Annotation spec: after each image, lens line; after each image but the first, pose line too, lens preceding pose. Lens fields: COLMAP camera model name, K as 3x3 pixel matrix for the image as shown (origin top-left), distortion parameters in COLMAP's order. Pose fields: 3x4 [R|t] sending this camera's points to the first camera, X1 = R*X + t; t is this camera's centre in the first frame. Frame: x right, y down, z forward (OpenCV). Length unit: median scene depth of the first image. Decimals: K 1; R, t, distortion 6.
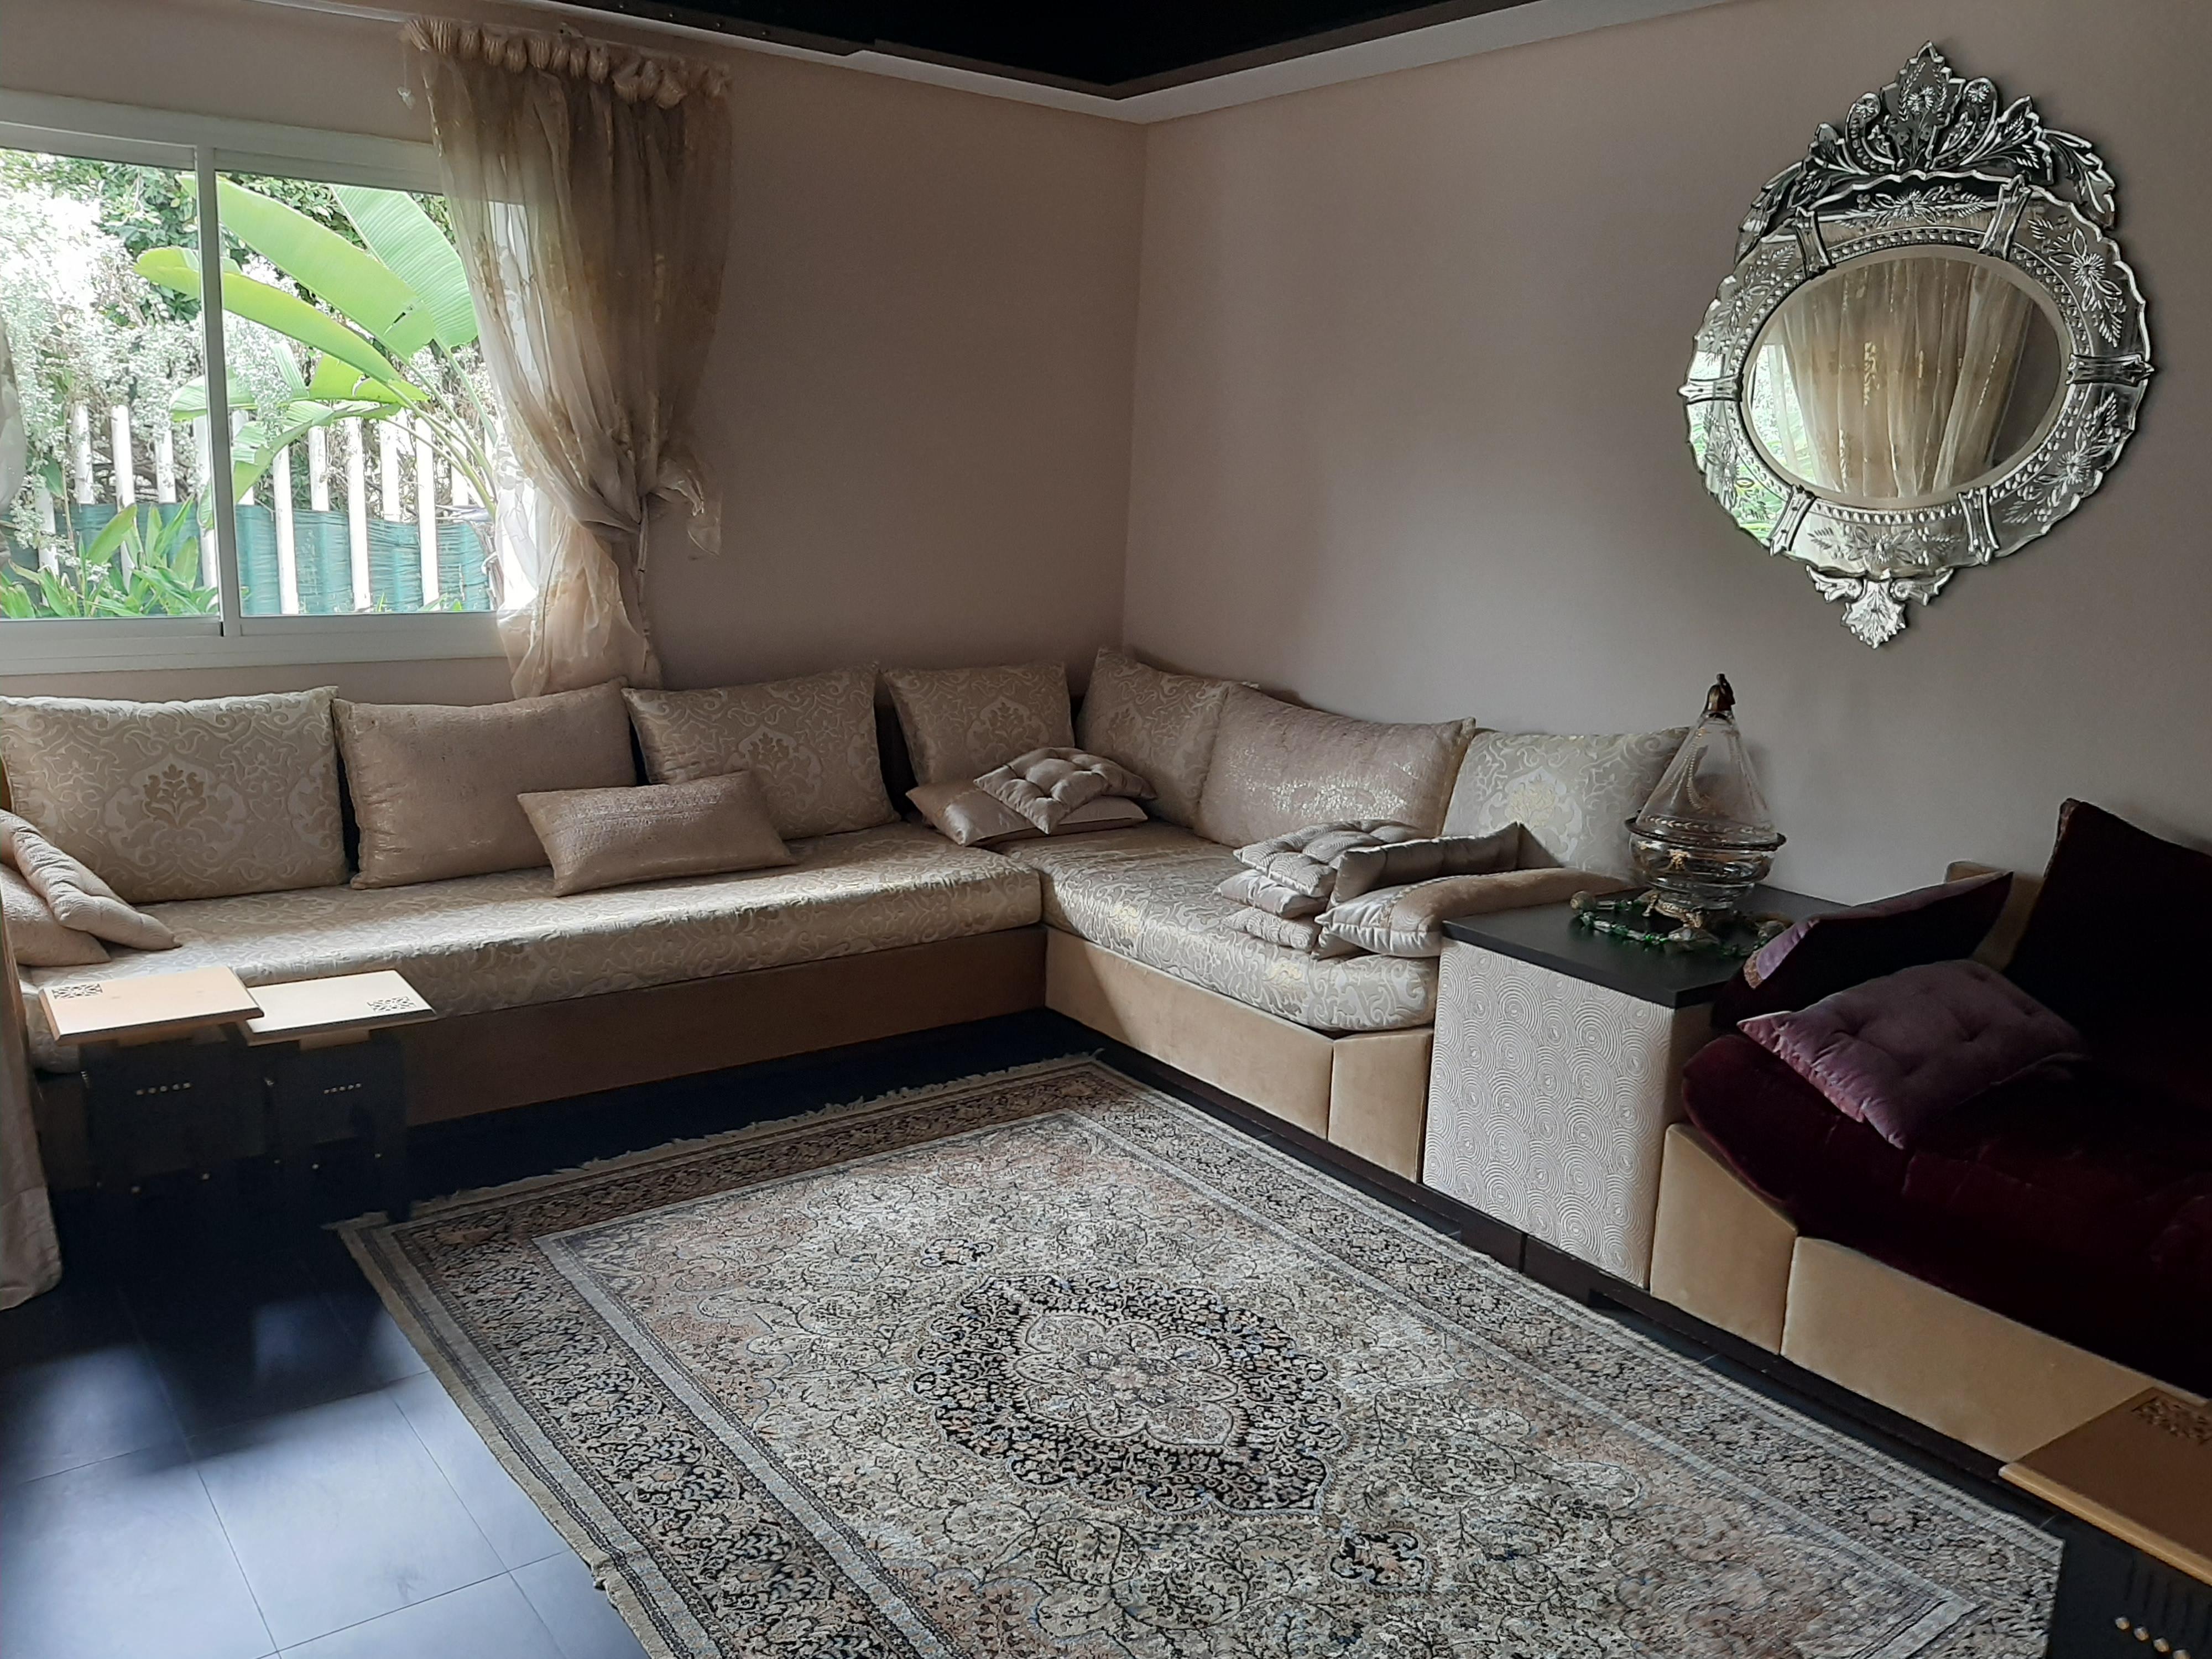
lens RADIAL K [[1753.0, 0, 1109.3], [0, 1753.0, 834.0], [0, 0, 1]] dist [0.010583, -0.006028]
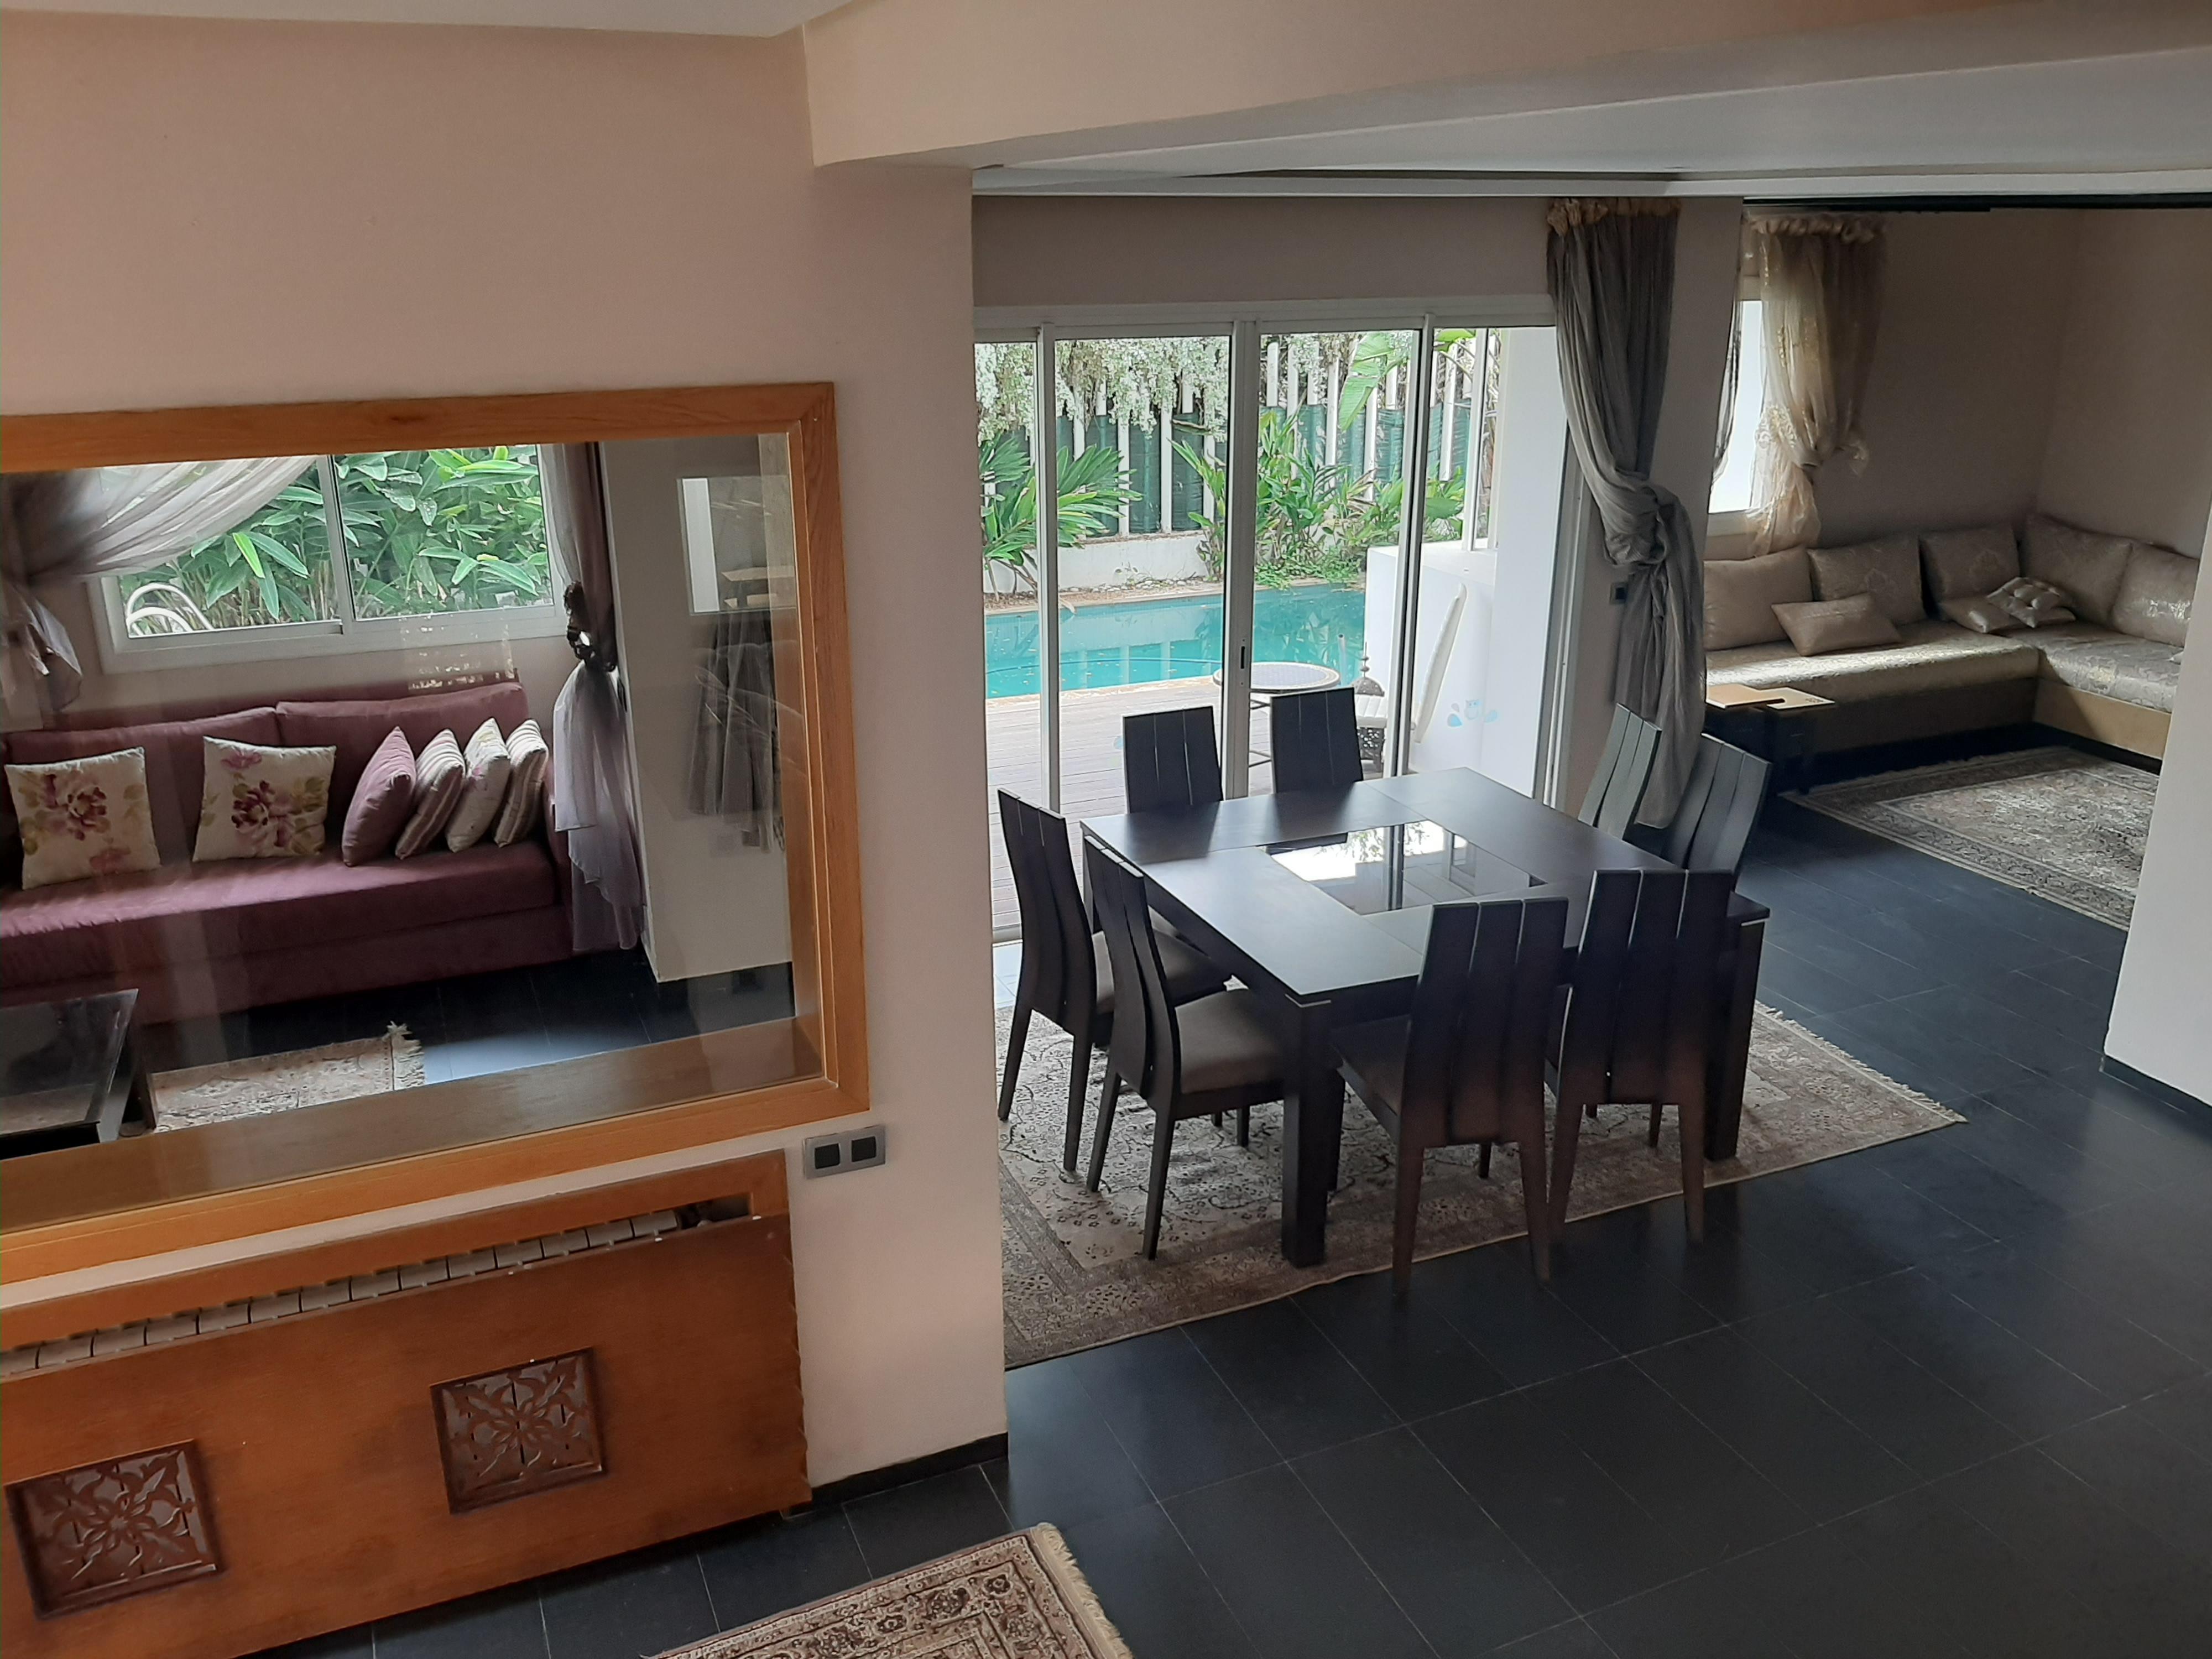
lens RADIAL K [[1753.0, 0, 1100.4], [0, 1753.0, 820.1], [0, 0, 1]] dist [0.010583, -0.006028]
pose [[0.965574, 0.044531, -0.256288, -0.527174], [-0.012926, 0.992235, 0.123703, -0.016563], [0.259806, -0.116132, 0.958652, -1.104857]]
